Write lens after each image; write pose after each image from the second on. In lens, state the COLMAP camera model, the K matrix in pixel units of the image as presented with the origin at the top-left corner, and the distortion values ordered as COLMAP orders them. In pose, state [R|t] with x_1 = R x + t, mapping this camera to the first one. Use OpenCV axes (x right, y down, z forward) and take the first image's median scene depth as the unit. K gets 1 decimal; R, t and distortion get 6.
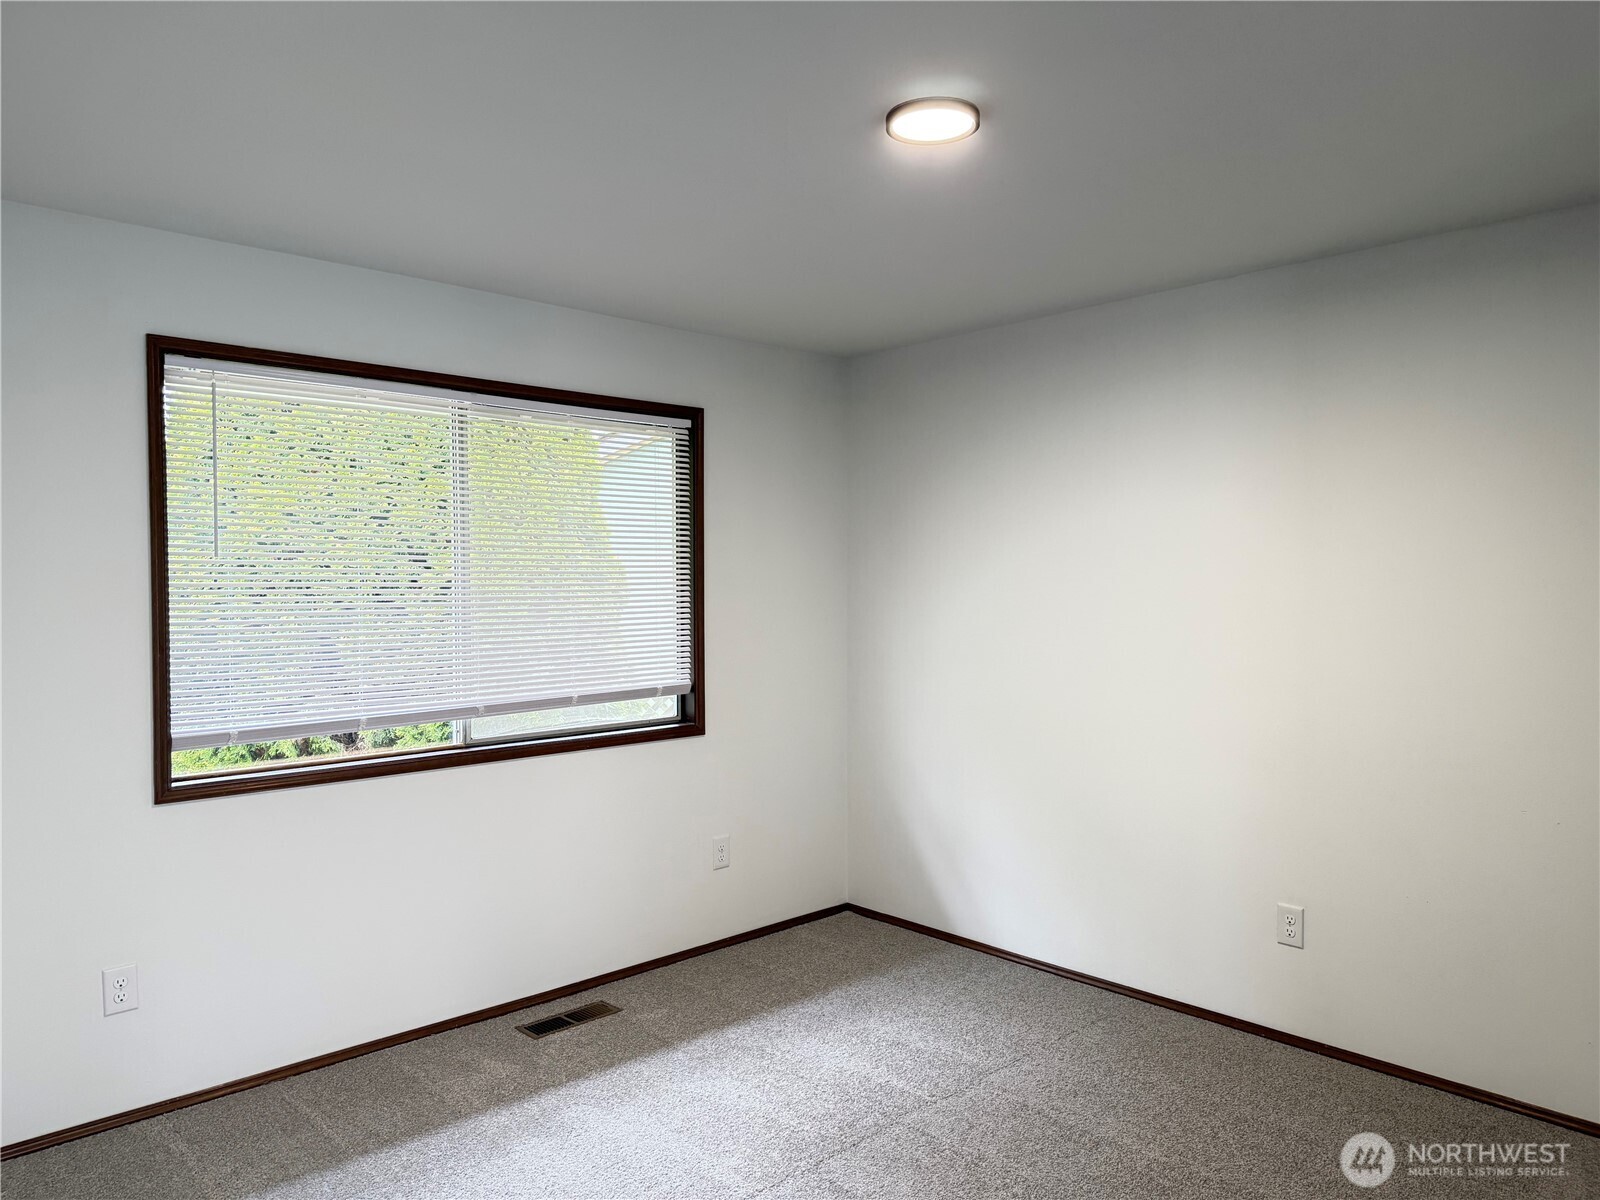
lens RADIAL K [[1139.7, 0, 806.6], [0, 1139.7, 601.0], [0, 0, 1]] dist [0.122376, -0.156121]
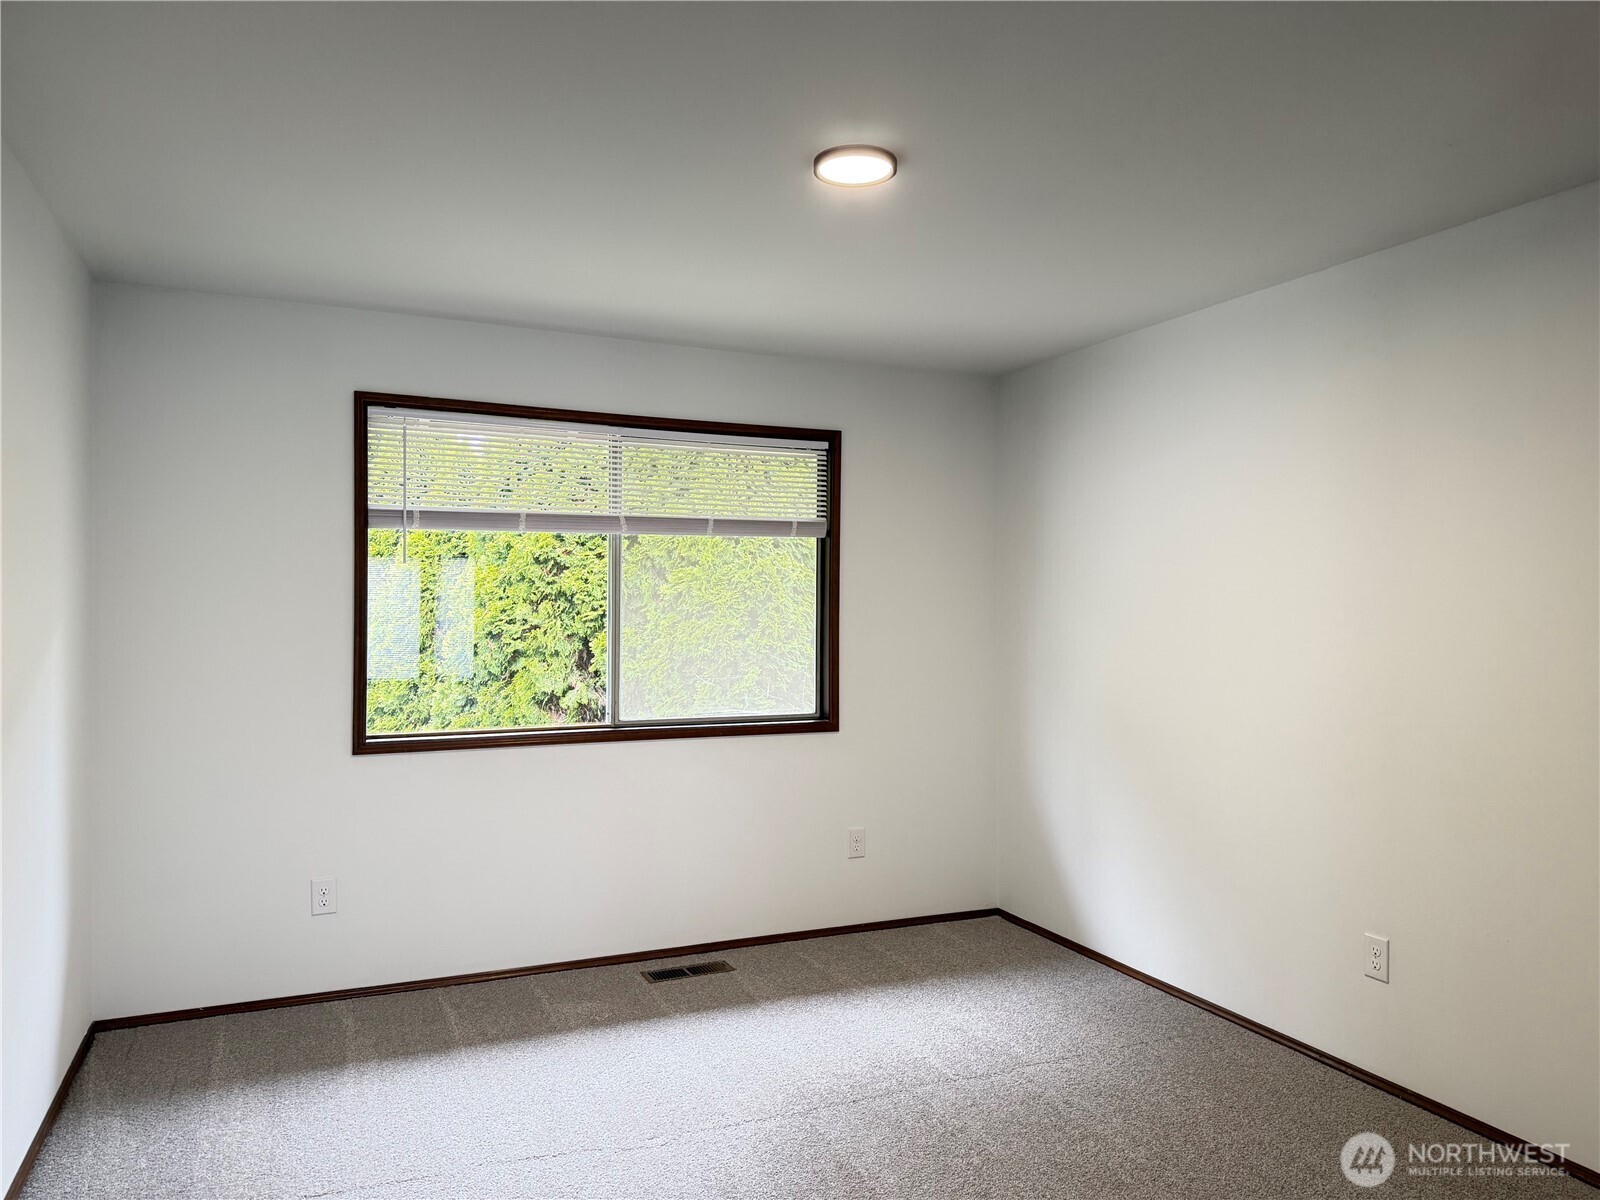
lens RADIAL K [[1139.7, 0, 806.6], [0, 1139.7, 601.0], [0, 0, 1]] dist [0.122376, -0.156121]
pose [[0.942535, 0.007678, -0.334019, 0.274200], [-0.016336, 0.999599, -0.023119, 0.021628], [0.333708, 0.027247, 0.942283, -0.035221]]
